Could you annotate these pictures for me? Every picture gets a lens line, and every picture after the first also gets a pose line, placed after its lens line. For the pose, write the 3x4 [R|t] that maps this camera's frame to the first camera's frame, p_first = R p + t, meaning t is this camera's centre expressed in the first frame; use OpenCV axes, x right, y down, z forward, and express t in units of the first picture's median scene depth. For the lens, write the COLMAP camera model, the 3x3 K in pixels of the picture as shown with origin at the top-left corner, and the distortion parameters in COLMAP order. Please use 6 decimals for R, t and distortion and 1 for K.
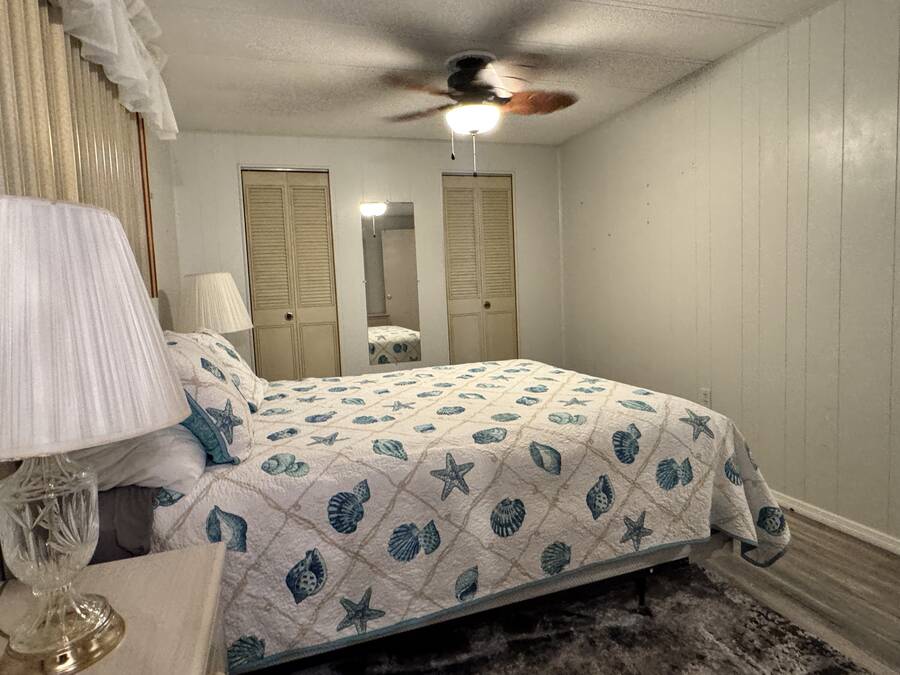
lens RADIAL K [[528.2, 0, 450.0], [0, 528.2, 337.5], [0, 0, 1]] dist [0.003413, 0.001863]
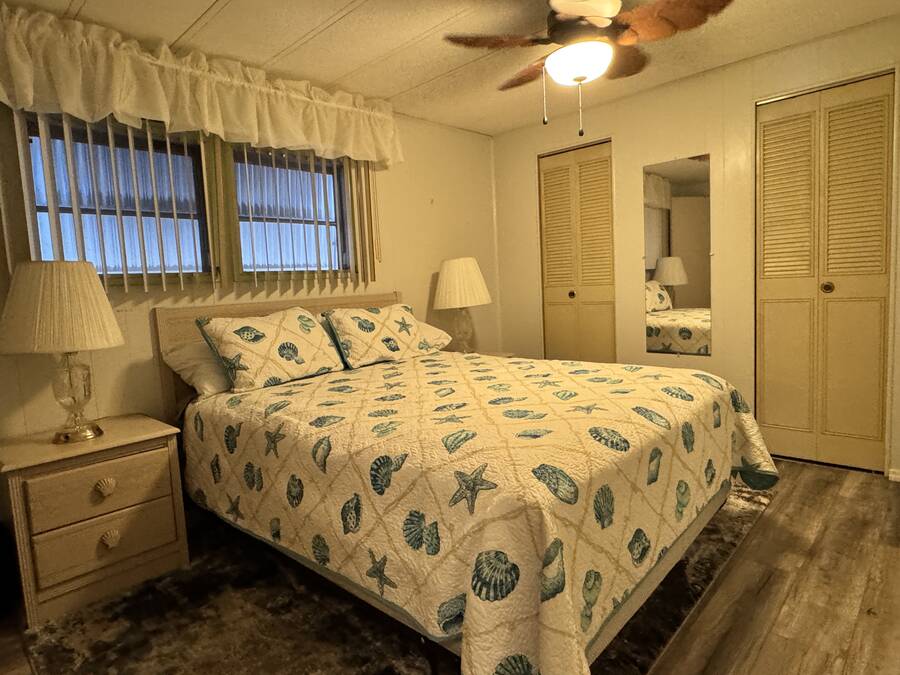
lens RADIAL K [[528.2, 0, 450.0], [0, 528.2, 337.5], [0, 0, 1]] dist [0.003413, 0.001863]
pose [[0.471340, 0.113089, -0.874671, 1.098117], [-0.050948, 0.993580, 0.101009, -0.105908], [0.880479, -0.003046, 0.474076, 0.683184]]
